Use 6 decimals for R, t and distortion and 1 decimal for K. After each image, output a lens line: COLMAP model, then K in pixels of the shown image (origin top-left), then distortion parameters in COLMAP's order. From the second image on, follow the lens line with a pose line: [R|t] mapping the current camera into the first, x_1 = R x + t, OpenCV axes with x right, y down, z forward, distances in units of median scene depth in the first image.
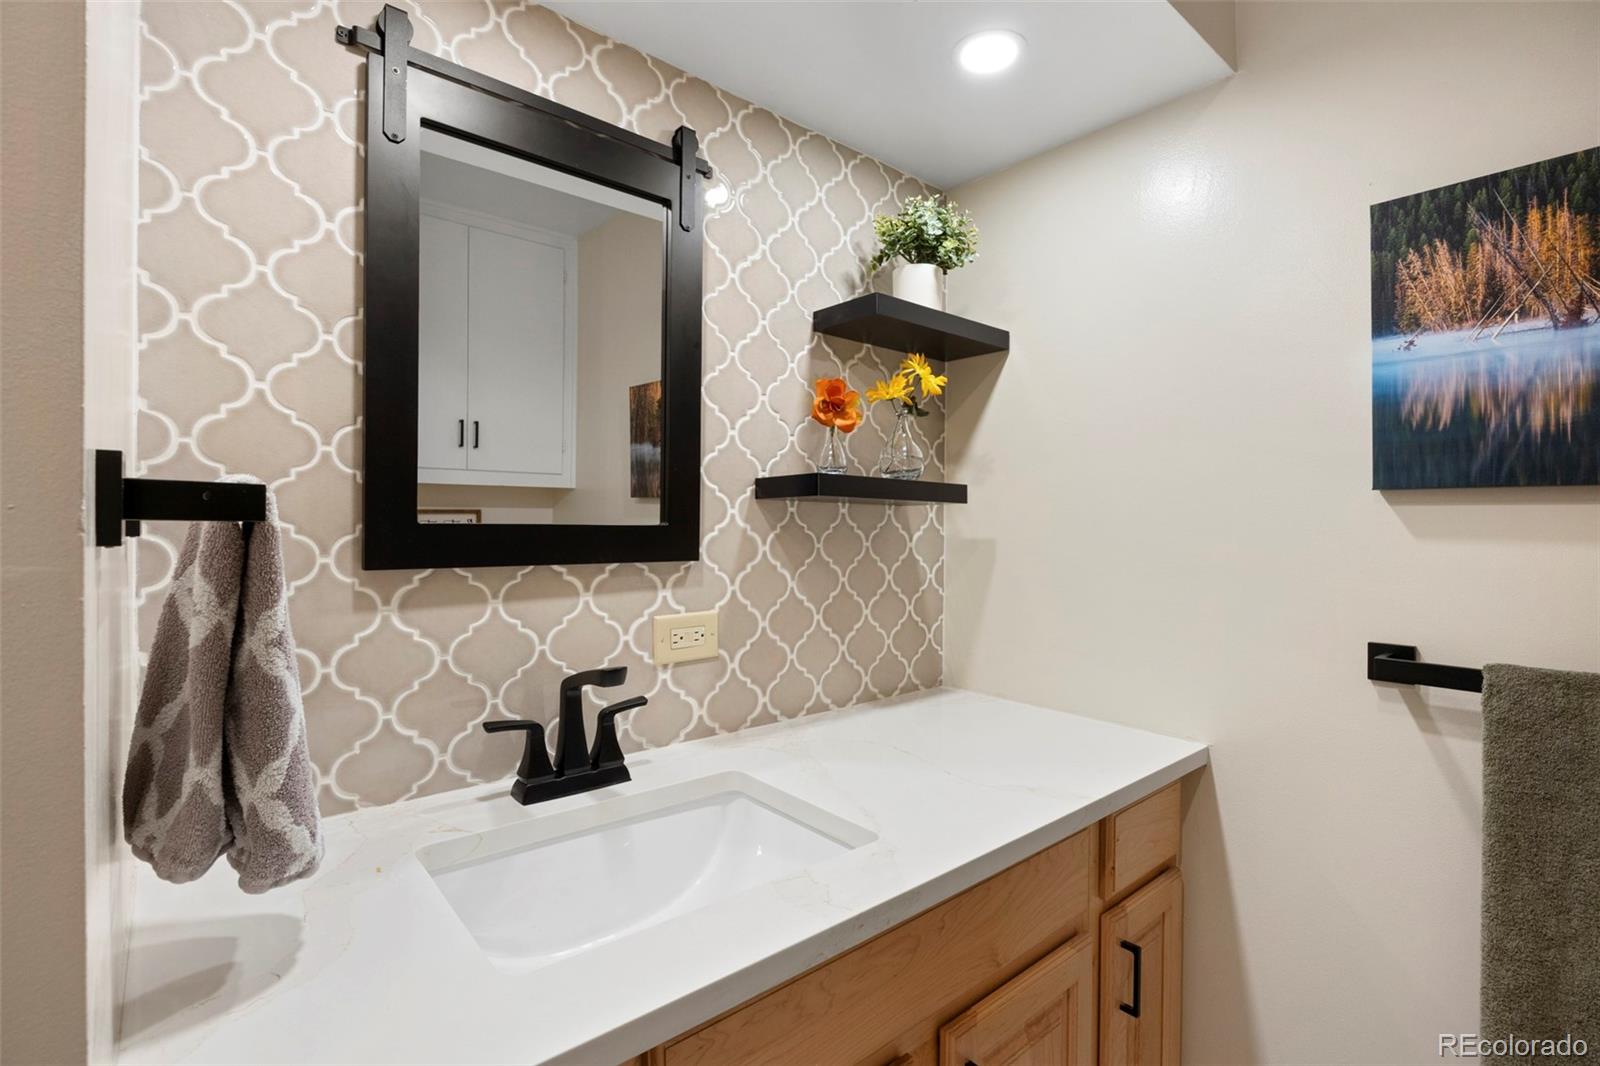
lens RADIAL K [[739.5, 0, 839.3], [0, 739.5, 516.9], [0, 0, 1]] dist [0.007598, -0.000890]
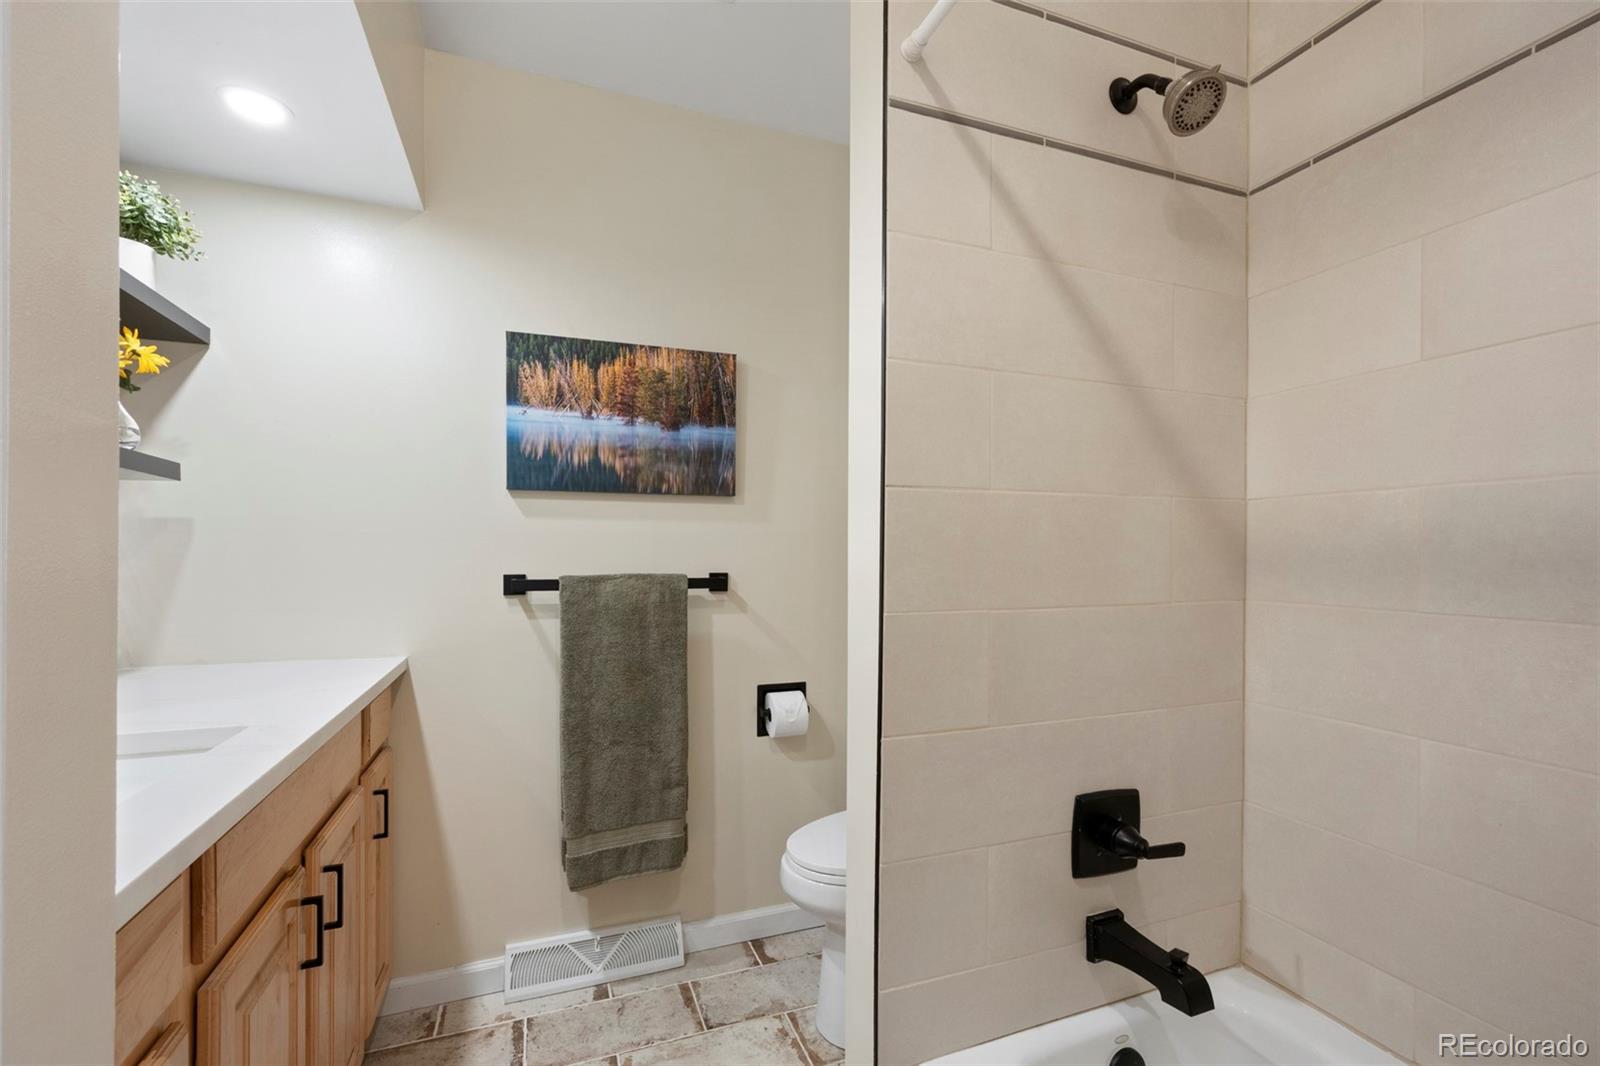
lens RADIAL K [[692.8, 0, 799.7], [0, 692.8, 536.0], [0, 0, 1]] dist [-0.002004, 0.001350]
pose [[0.345189, 0.017920, 0.938362, -0.637362], [0.005579, 0.999761, -0.021145, 0.122365], [-0.938517, 0.012534, 0.345006, -0.250979]]
